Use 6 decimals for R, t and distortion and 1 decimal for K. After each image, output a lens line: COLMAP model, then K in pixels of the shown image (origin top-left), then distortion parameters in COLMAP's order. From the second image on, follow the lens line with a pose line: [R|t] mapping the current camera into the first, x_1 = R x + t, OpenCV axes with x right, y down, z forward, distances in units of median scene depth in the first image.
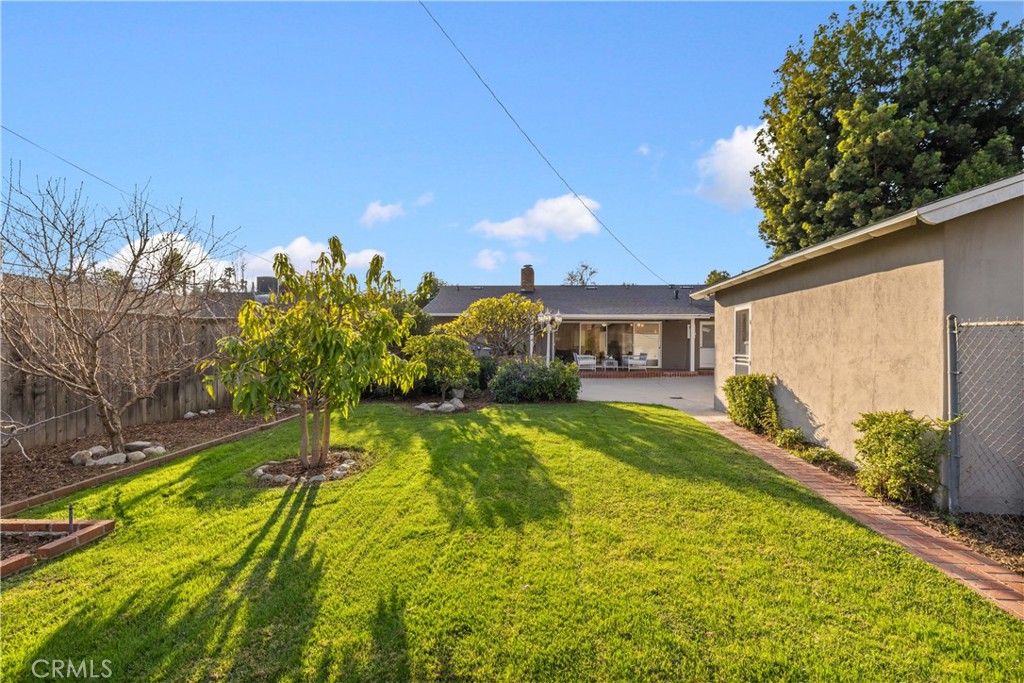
lens RADIAL K [[470.8, 0, 512.0], [0, 470.8, 341.5], [0, 0, 1]] dist [-0.004053, -0.000057]
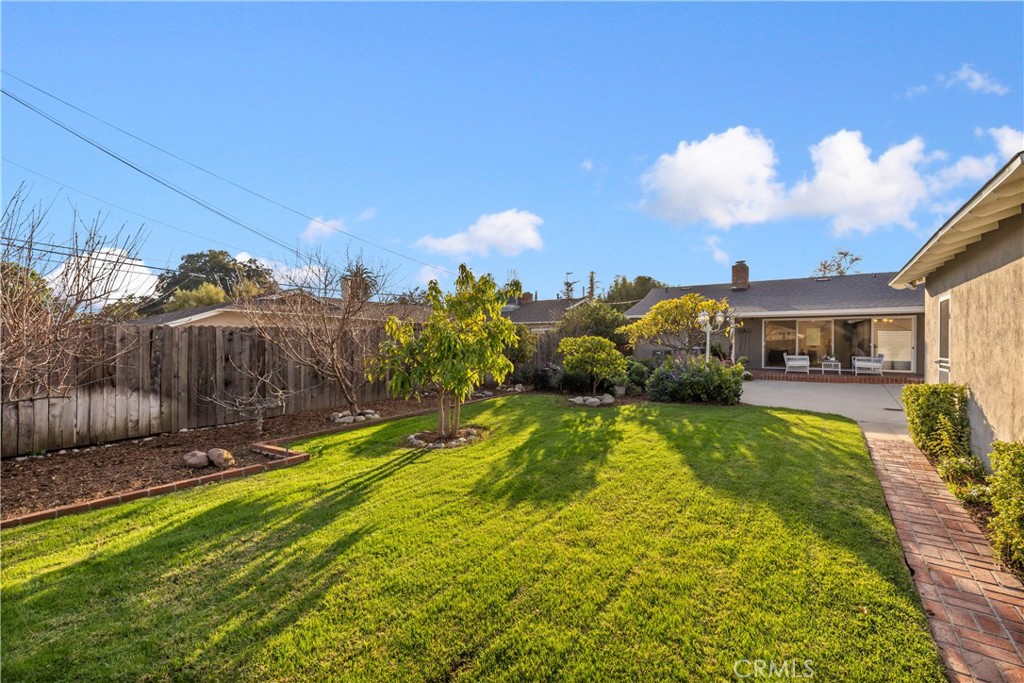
lens RADIAL K [[431.3, 0, 512.0], [0, 431.3, 341.5], [0, 0, 1]] dist [0.000922, 0.000115]
pose [[0.862594, -0.005485, -0.505866, 0.368860], [0.005990, 0.999982, -0.000627, -0.004778], [0.505861, -0.002489, 0.862612, 0.040302]]
